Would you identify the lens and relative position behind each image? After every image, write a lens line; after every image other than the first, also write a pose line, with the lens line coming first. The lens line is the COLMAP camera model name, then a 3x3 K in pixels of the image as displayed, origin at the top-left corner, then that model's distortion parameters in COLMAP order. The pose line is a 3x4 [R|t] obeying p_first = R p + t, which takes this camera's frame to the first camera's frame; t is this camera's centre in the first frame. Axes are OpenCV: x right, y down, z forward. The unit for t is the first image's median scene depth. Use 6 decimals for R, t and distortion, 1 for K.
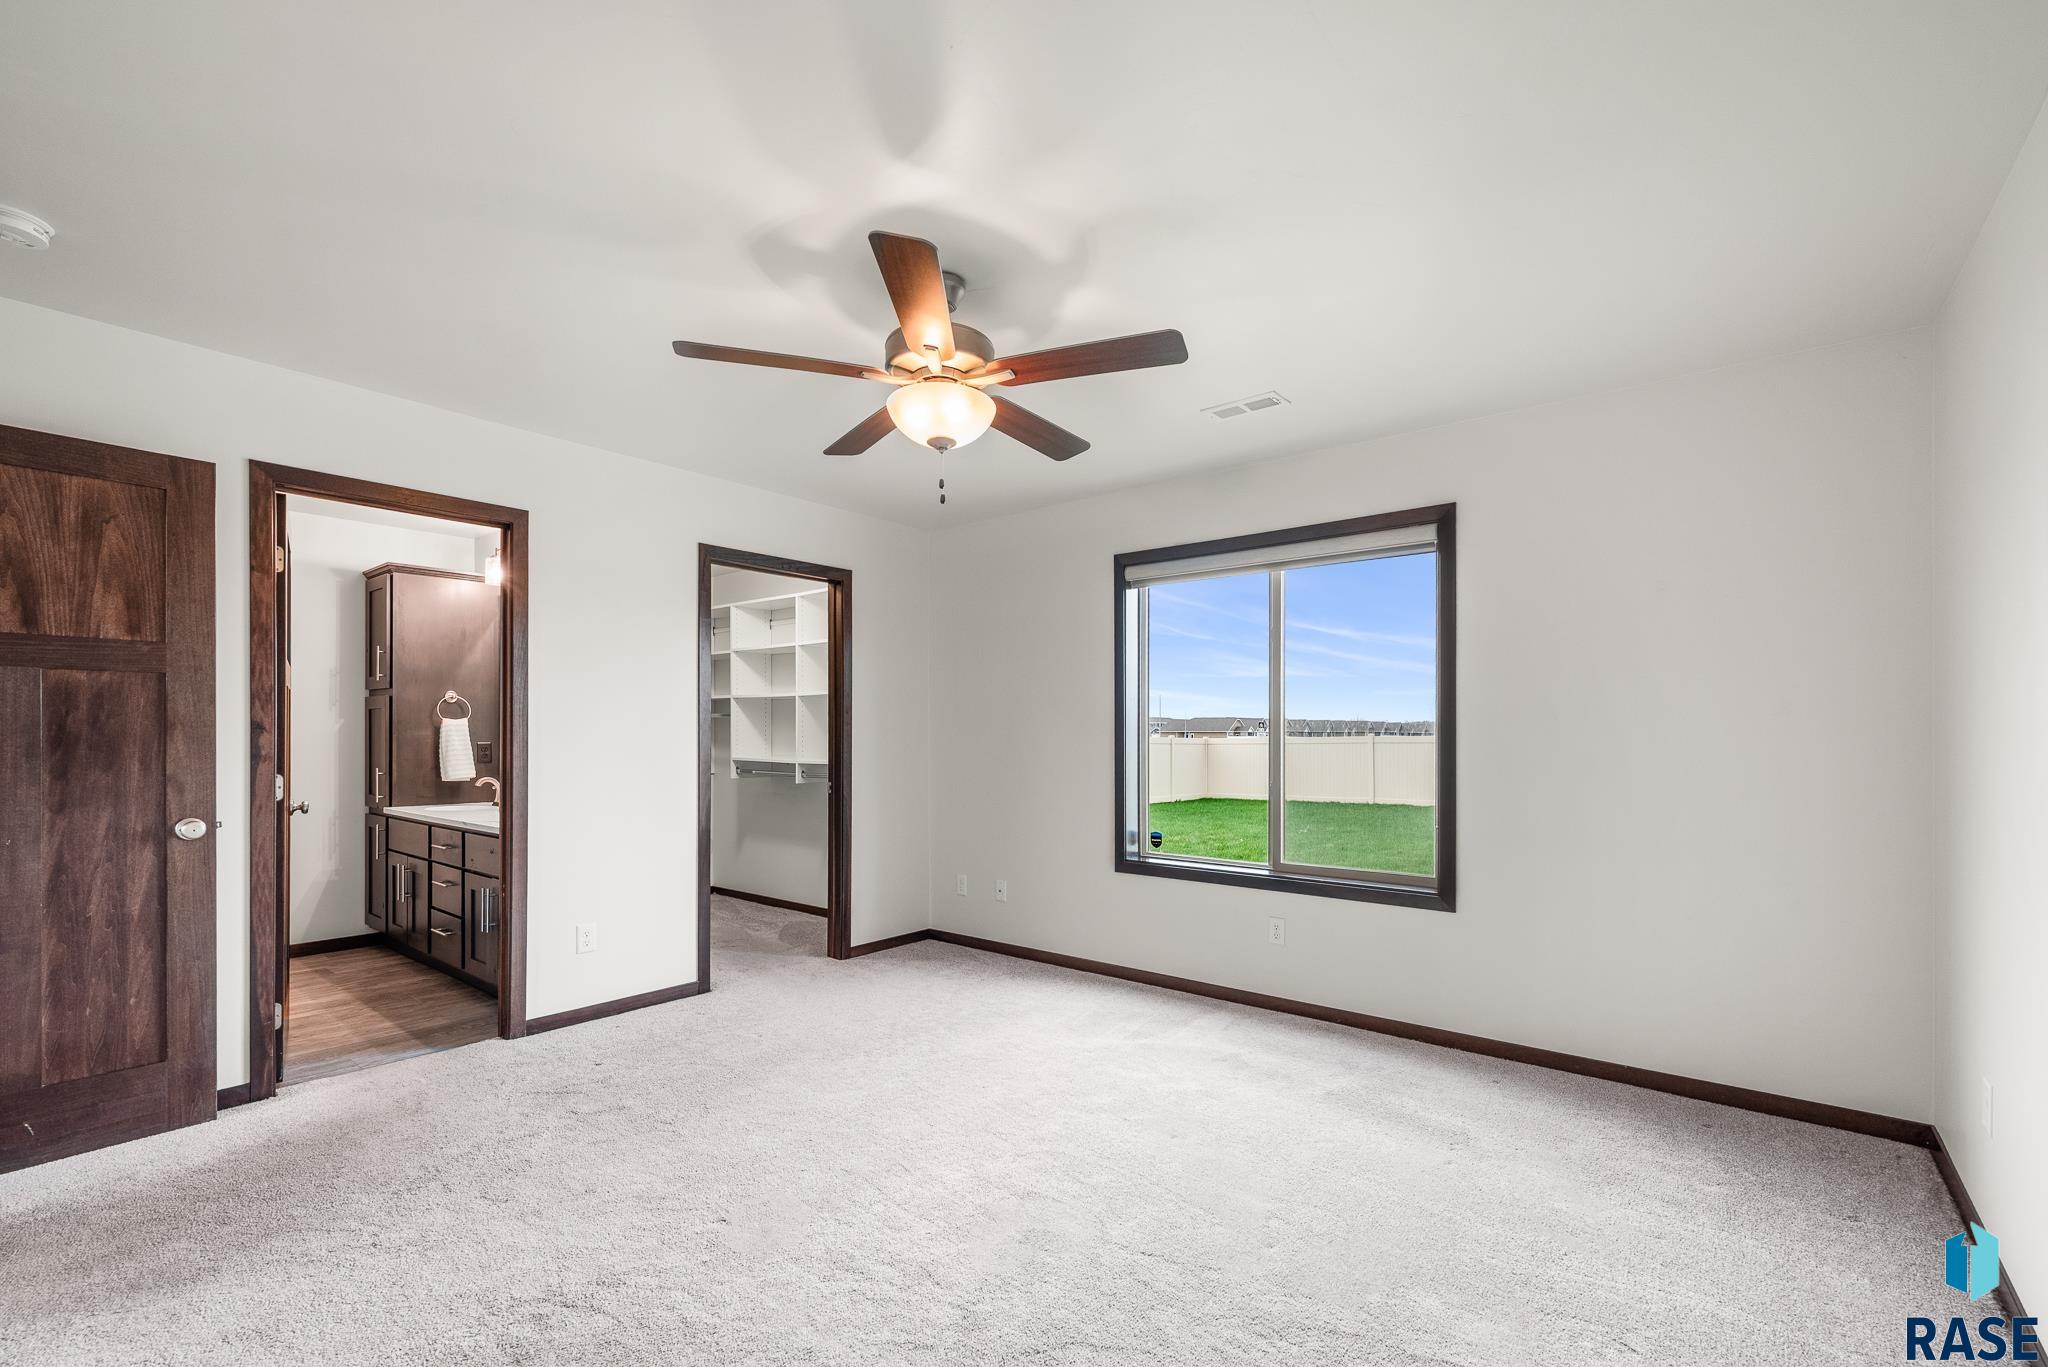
lens RADIAL K [[850.3, 0, 1029.0], [0, 850.3, 731.9], [0, 0, 1]] dist [0.000490, 0.000204]
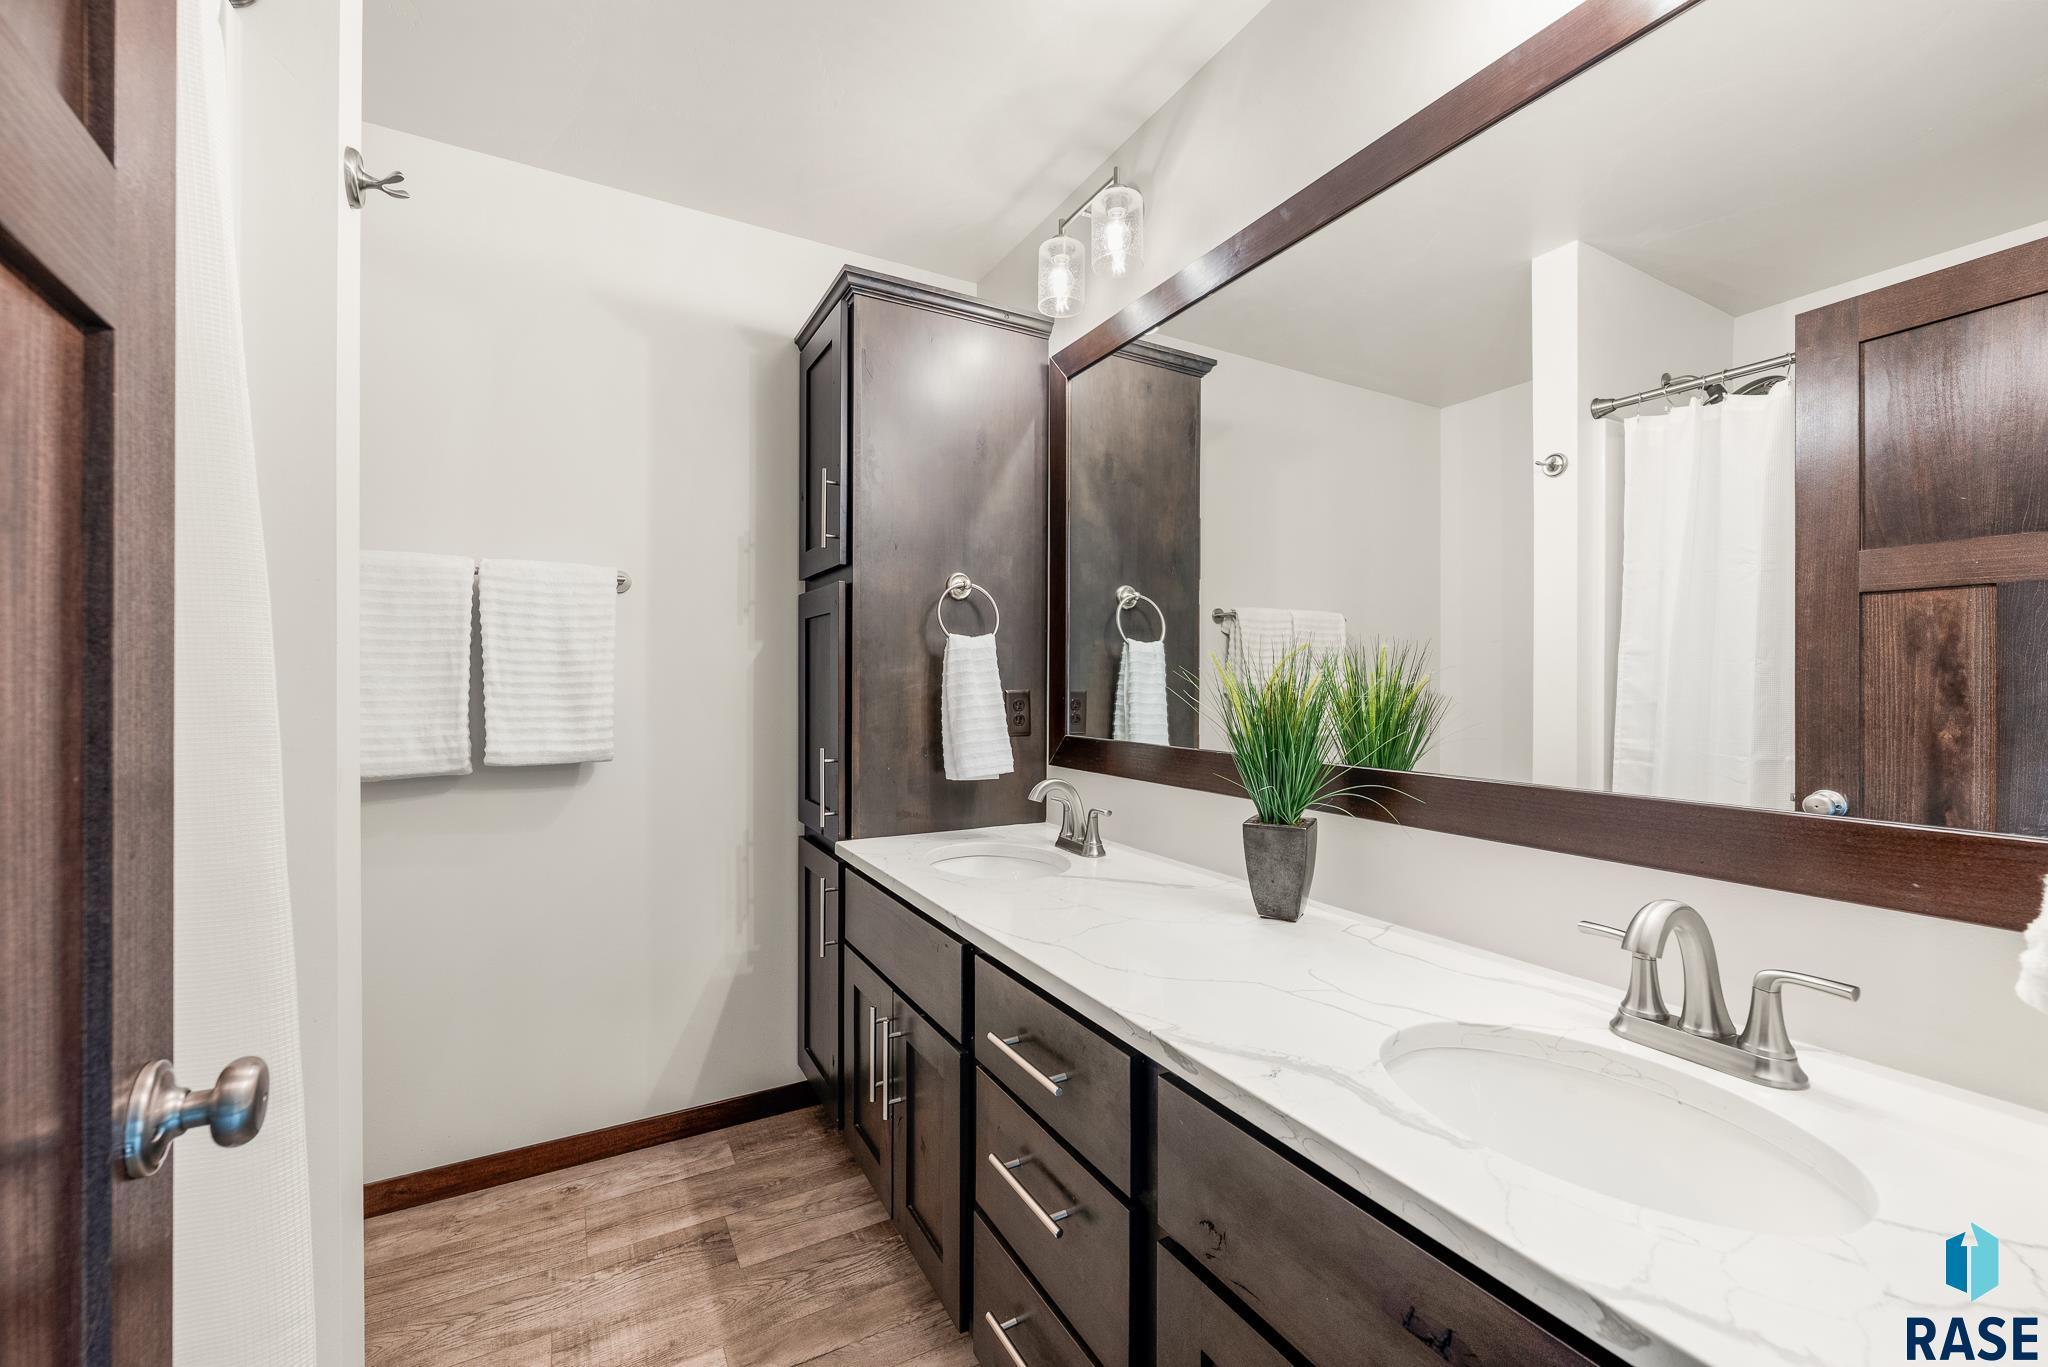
lens RADIAL K [[816.6, 0, 1014.0], [0, 816.6, 669.6], [0, 0, 1]] dist [-0.002353, -0.000301]
pose [[0.924238, 0.003976, -0.381796, -0.500625], [-0.004052, 0.999992, 0.000607, 0.001534], [0.381795, 0.000986, 0.924246, 0.630663]]
